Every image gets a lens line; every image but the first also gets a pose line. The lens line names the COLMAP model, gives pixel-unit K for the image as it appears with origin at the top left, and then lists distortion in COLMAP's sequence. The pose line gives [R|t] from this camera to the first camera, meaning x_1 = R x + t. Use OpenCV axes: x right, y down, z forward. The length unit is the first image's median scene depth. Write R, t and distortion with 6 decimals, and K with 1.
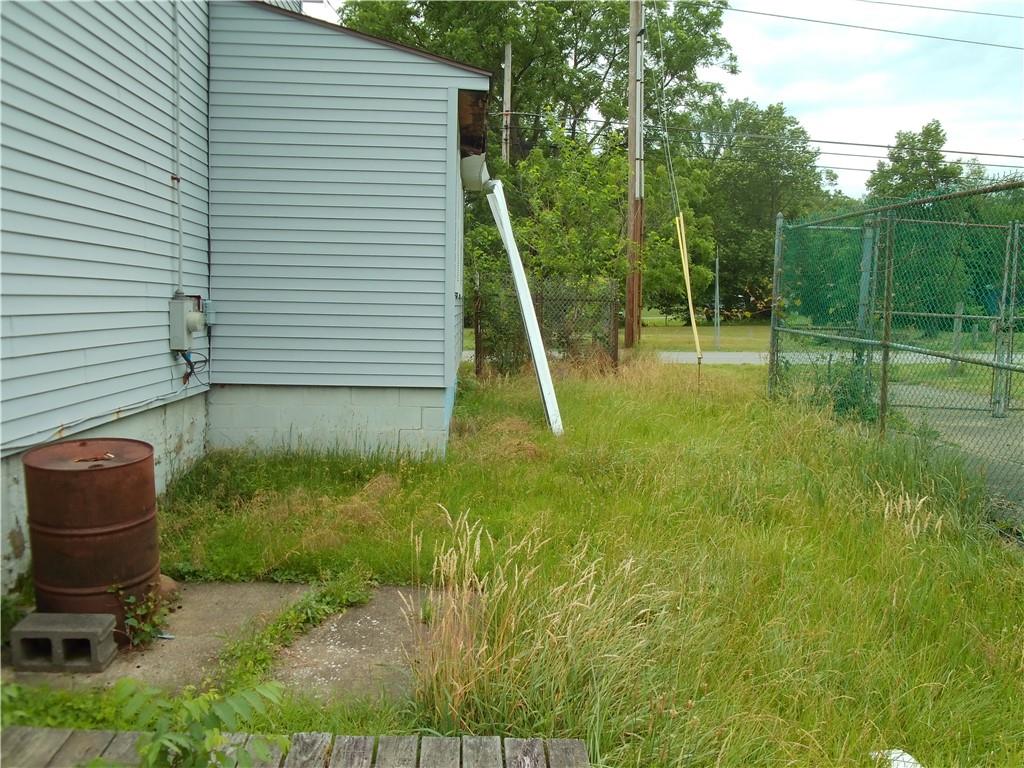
lens RADIAL K [[852.1, 0, 512.0], [0, 852.1, 384.0], [0, 0, 1]] dist [-0.052780, 0.007976]
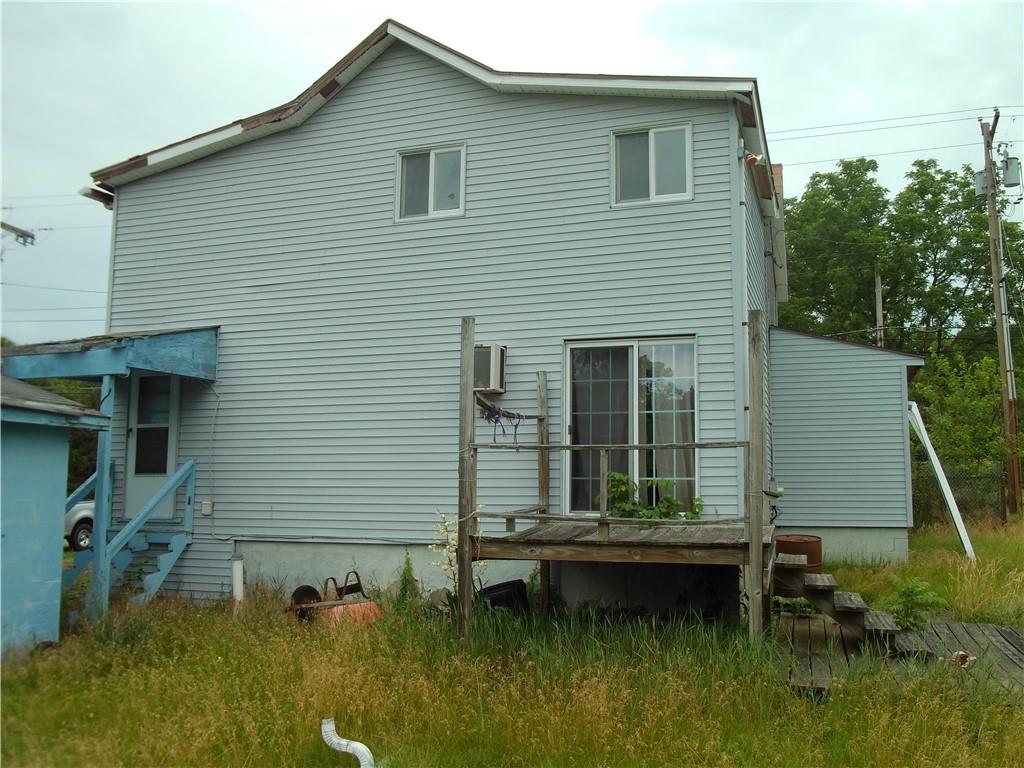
lens RADIAL K [[852.1, 0, 512.0], [0, 852.1, 384.0], [0, 0, 1]] dist [-0.052780, 0.007976]
pose [[0.925730, -0.060437, -0.373325, -0.095739], [-0.022153, 0.976787, -0.213064, 0.059115], [0.377536, 0.205510, 0.902902, -0.543925]]
